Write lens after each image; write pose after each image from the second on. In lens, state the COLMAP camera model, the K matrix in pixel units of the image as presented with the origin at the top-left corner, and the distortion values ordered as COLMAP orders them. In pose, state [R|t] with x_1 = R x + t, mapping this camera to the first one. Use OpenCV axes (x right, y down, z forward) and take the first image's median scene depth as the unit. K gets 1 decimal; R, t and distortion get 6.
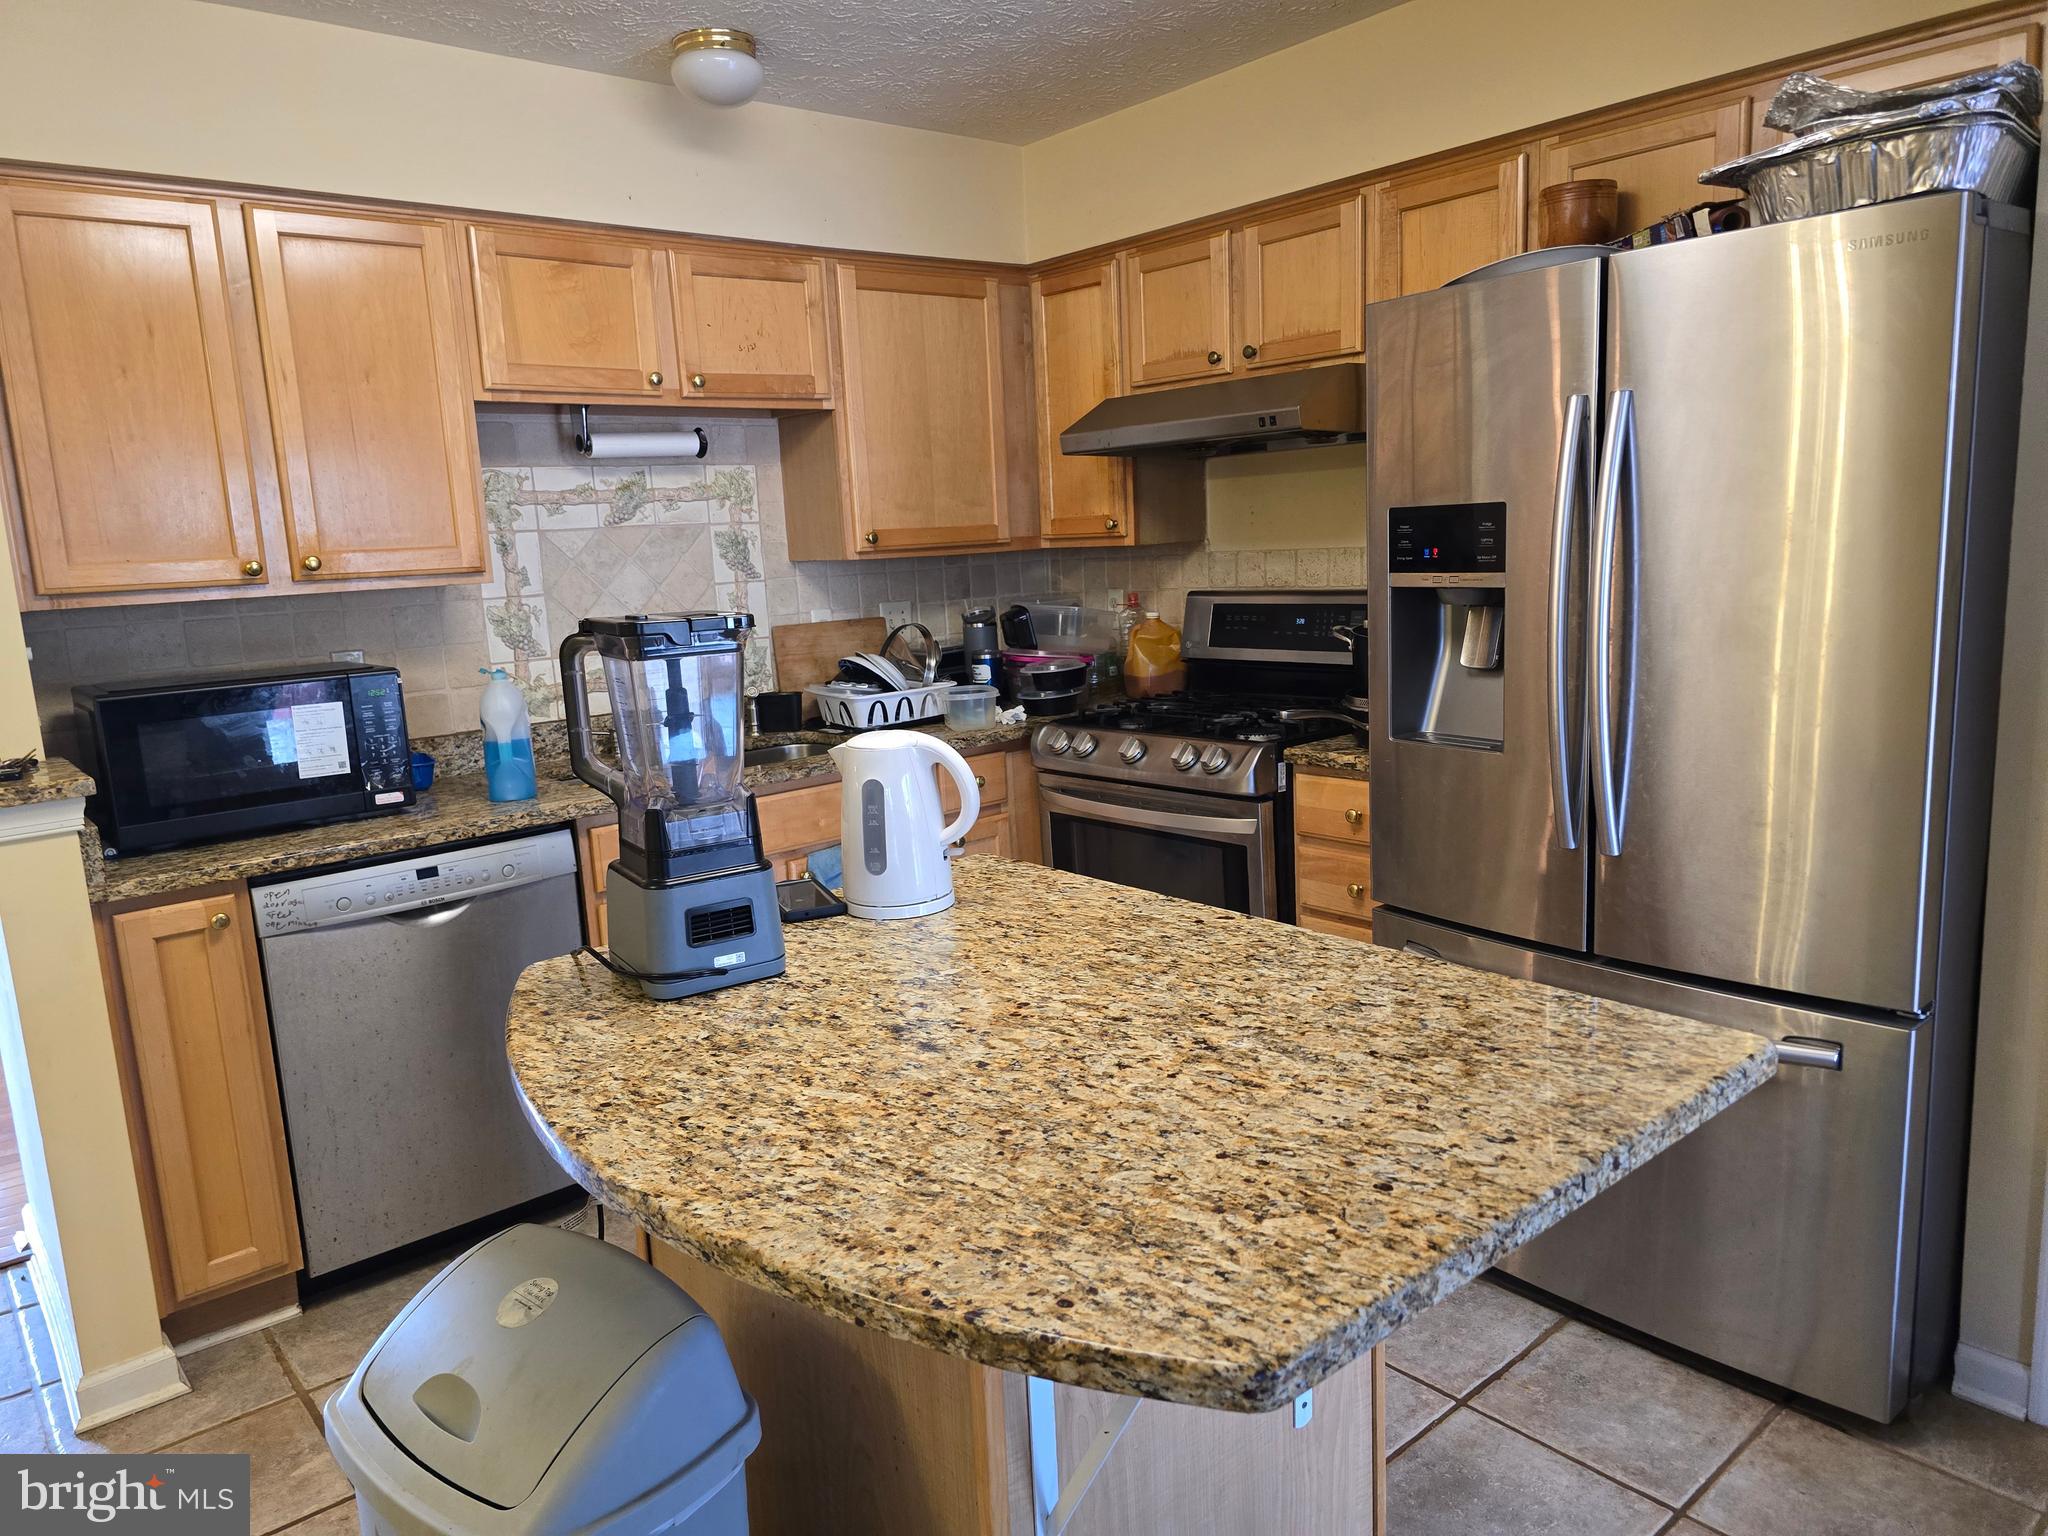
lens RADIAL K [[1366.4, 0, 1024.0], [0, 1366.4, 768.0], [0, 0, 1]] dist [0.082462, -0.092483]
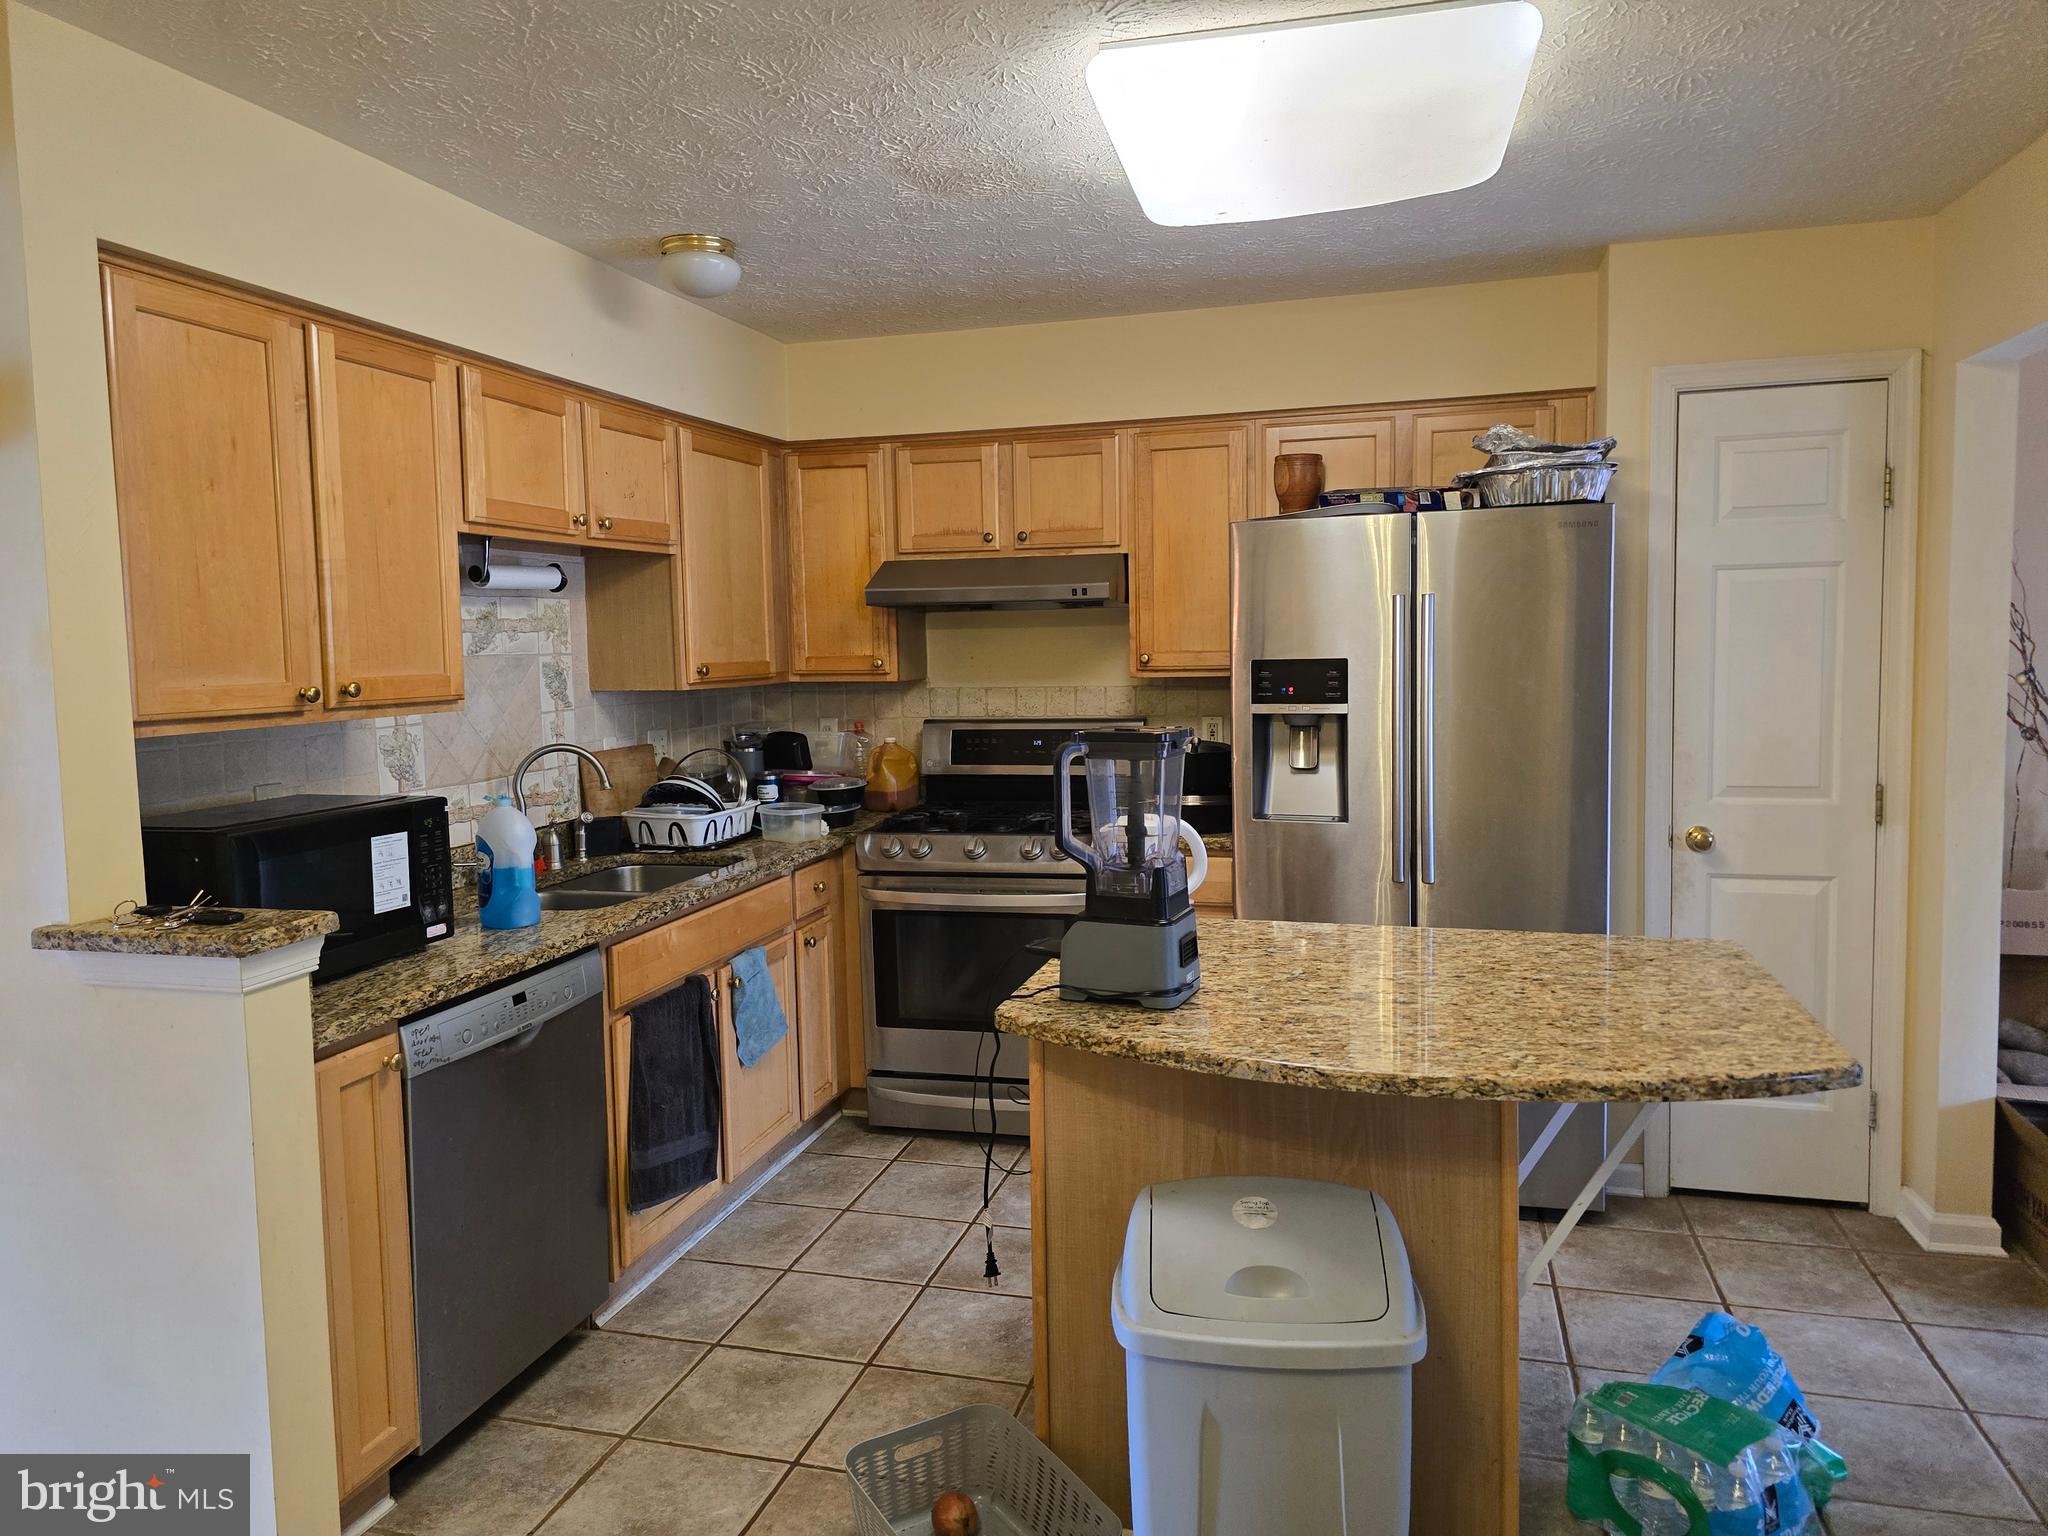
lens RADIAL K [[1368.3, 0, 1010.2], [0, 1368.3, 742.5], [0, 0, 1]] dist [0.061456, -0.054629]
pose [[0.829067, -0.010303, 0.559055, -0.562791], [0.076218, 0.992580, -0.094736, 0.011548], [-0.553931, 0.121153, 0.823701, -0.028776]]
